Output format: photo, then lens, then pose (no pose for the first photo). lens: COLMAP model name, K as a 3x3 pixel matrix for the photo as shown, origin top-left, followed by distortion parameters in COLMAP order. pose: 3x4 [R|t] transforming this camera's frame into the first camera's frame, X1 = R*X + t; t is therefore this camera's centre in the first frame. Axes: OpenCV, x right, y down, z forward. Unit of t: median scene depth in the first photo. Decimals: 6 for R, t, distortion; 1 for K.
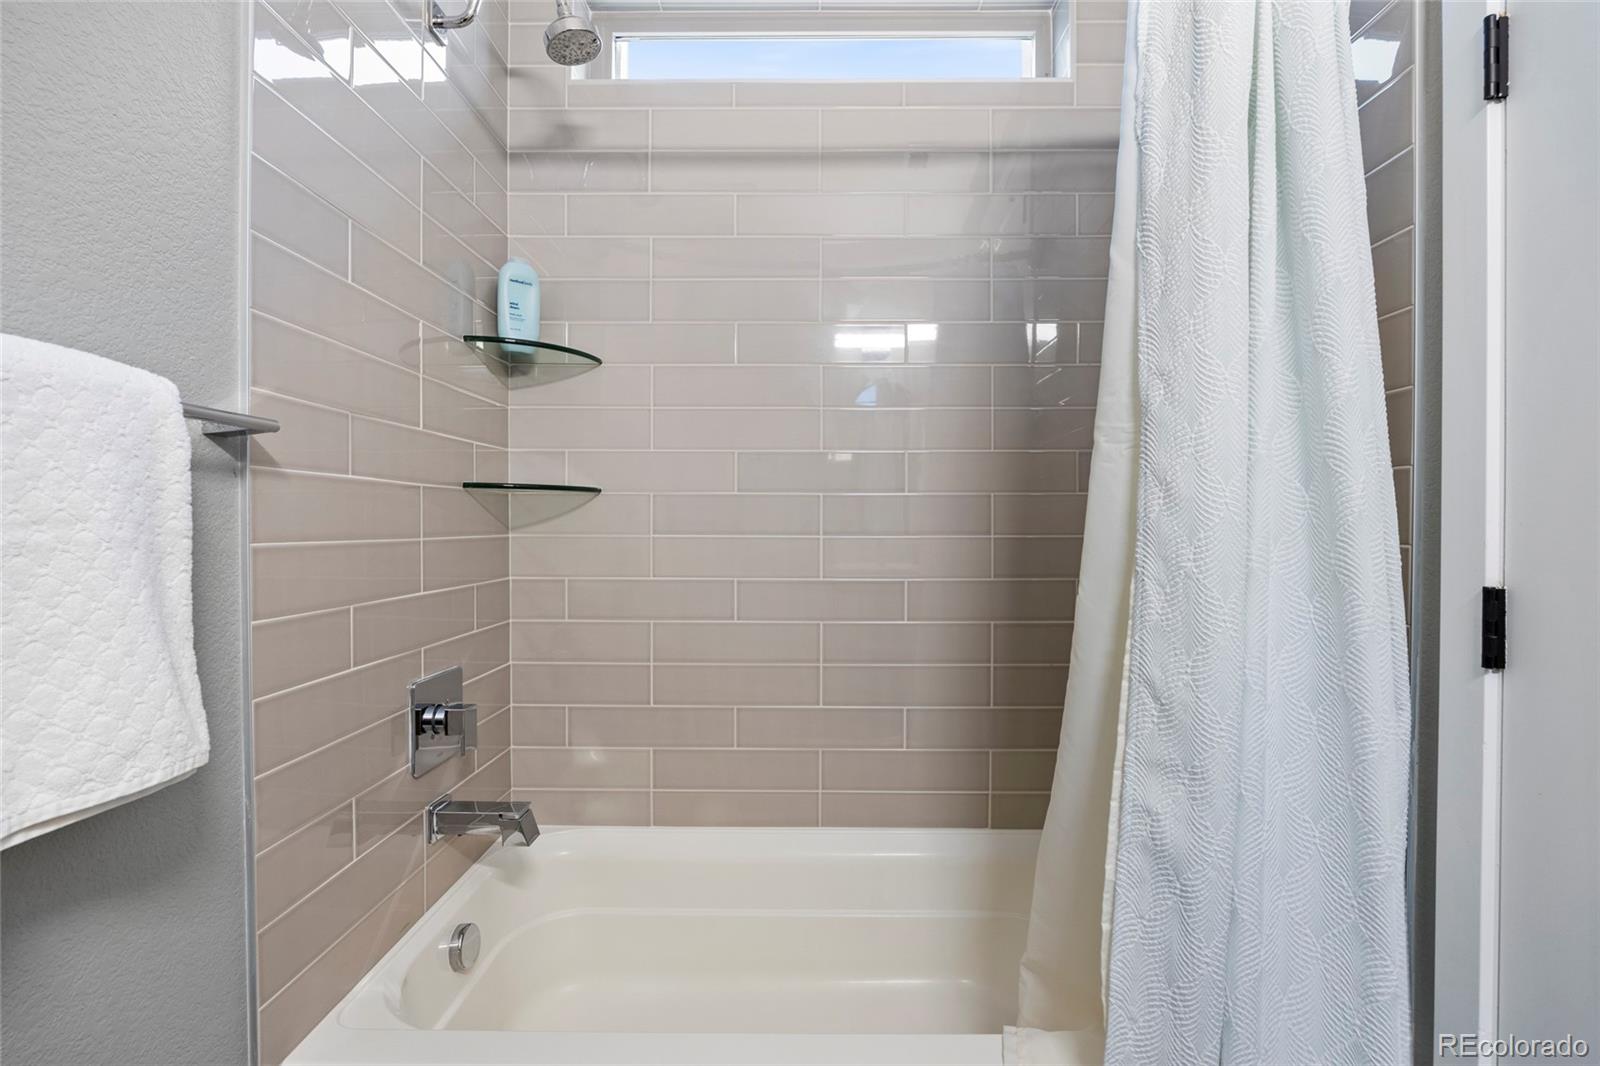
lens RADIAL K [[708.6, 0, 801.4], [0, 708.6, 531.2], [0, 0, 1]] dist [-0.003031, 0.000106]
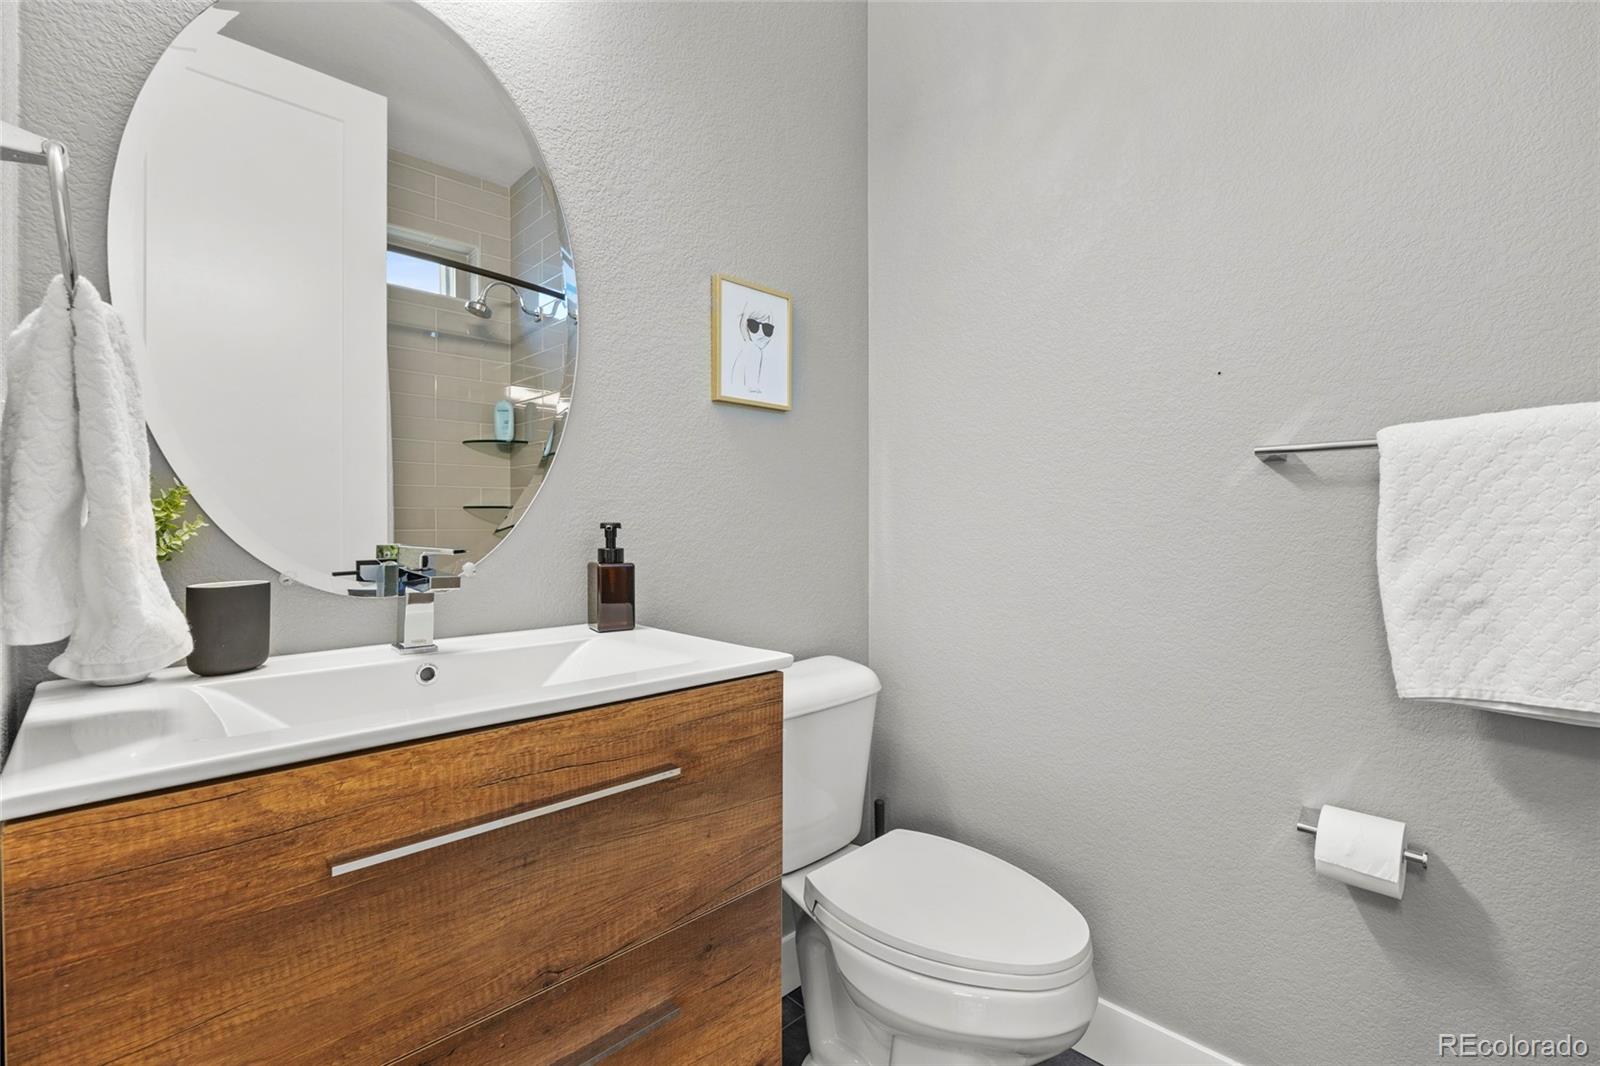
lens RADIAL K [[708.6, 0, 800.3], [0, 708.6, 528.6], [0, 0, 1]] dist [-0.003031, 0.000106]
pose [[-0.700190, 0.004804, -0.713941, 1.232699], [-0.006415, 0.999895, 0.013020, -0.008270], [0.713928, 0.013696, -0.700085, 0.920935]]
